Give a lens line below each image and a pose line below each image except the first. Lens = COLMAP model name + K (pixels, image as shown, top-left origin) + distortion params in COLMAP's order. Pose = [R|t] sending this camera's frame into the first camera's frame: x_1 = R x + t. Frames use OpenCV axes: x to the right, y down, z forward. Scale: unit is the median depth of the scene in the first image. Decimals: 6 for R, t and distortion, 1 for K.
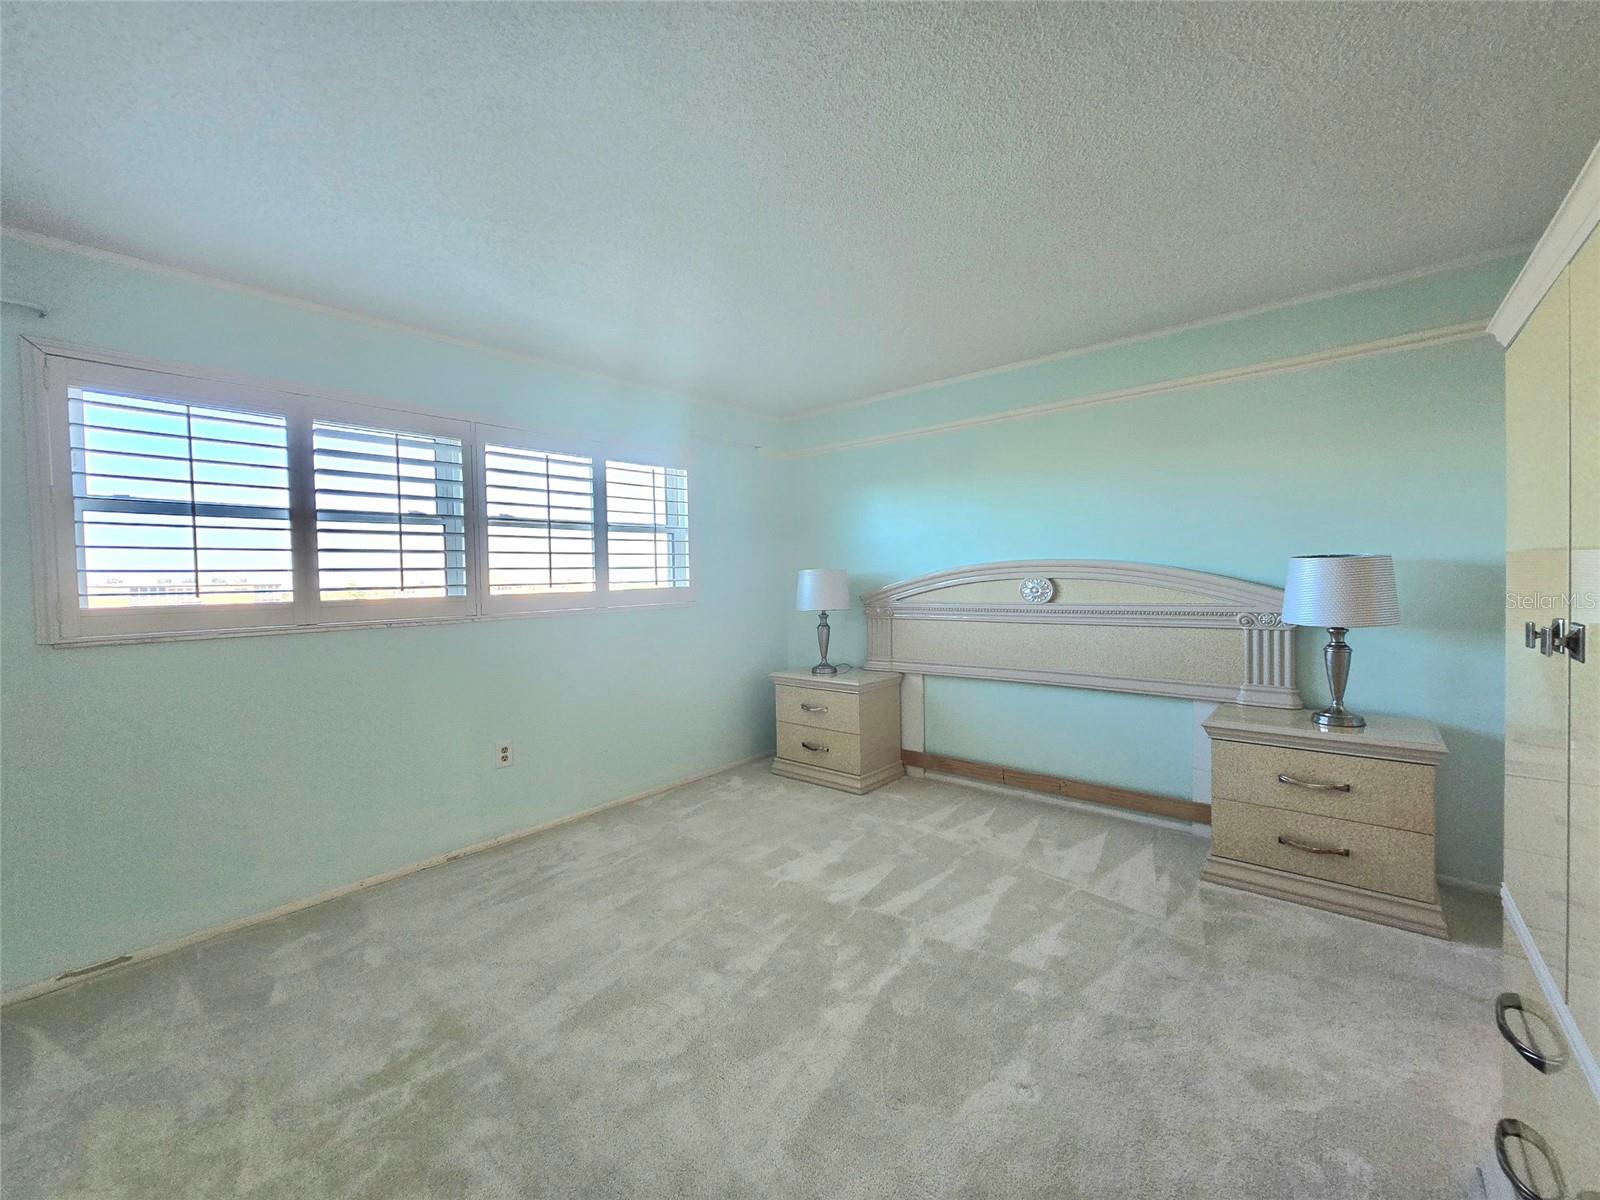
lens RADIAL K [[643.7, 0, 807.5], [0, 643.7, 600.6], [0, 0, 1]] dist [-0.004452, 0.001348]
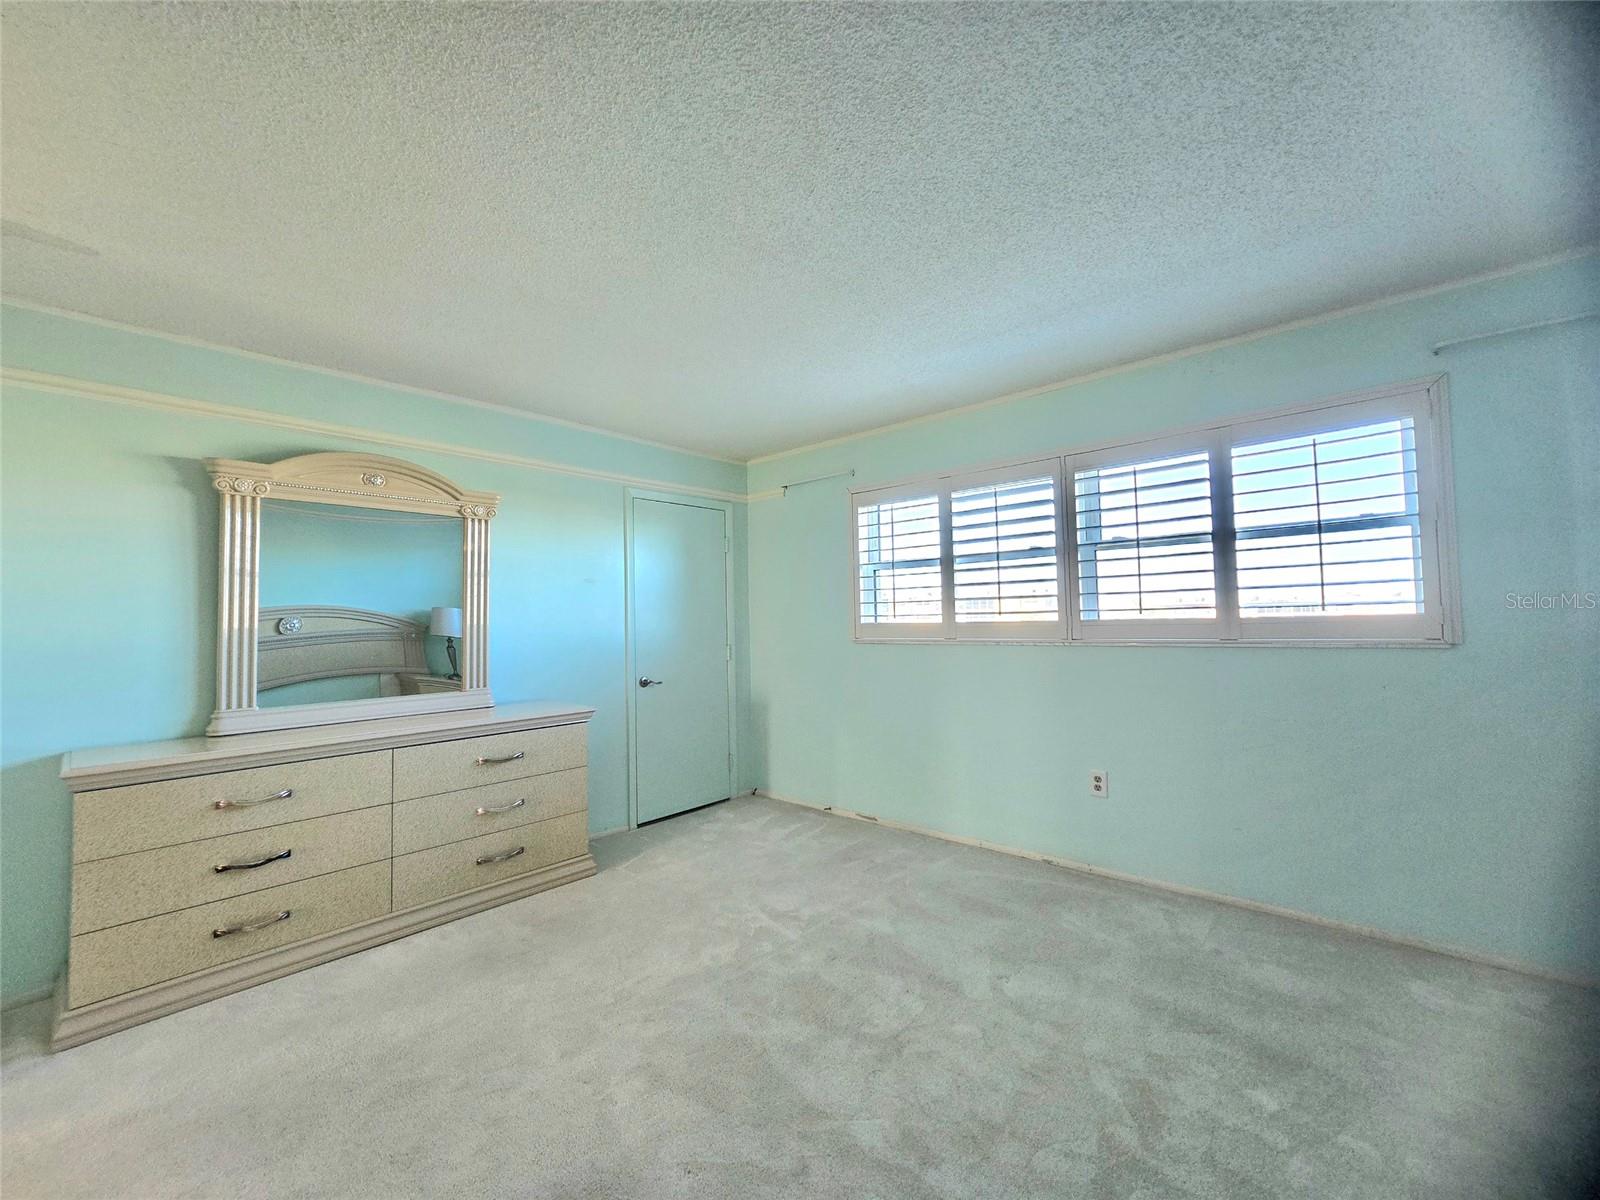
lens RADIAL K [[643.7, 0, 808.5], [0, 643.7, 600.7], [0, 0, 1]] dist [-0.004452, 0.001348]
pose [[-0.009684, -0.000331, -0.999953, 0.463822], [-0.012049, 0.999927, -0.000214, -0.030347], [0.999881, 0.012046, -0.009687, 0.513803]]
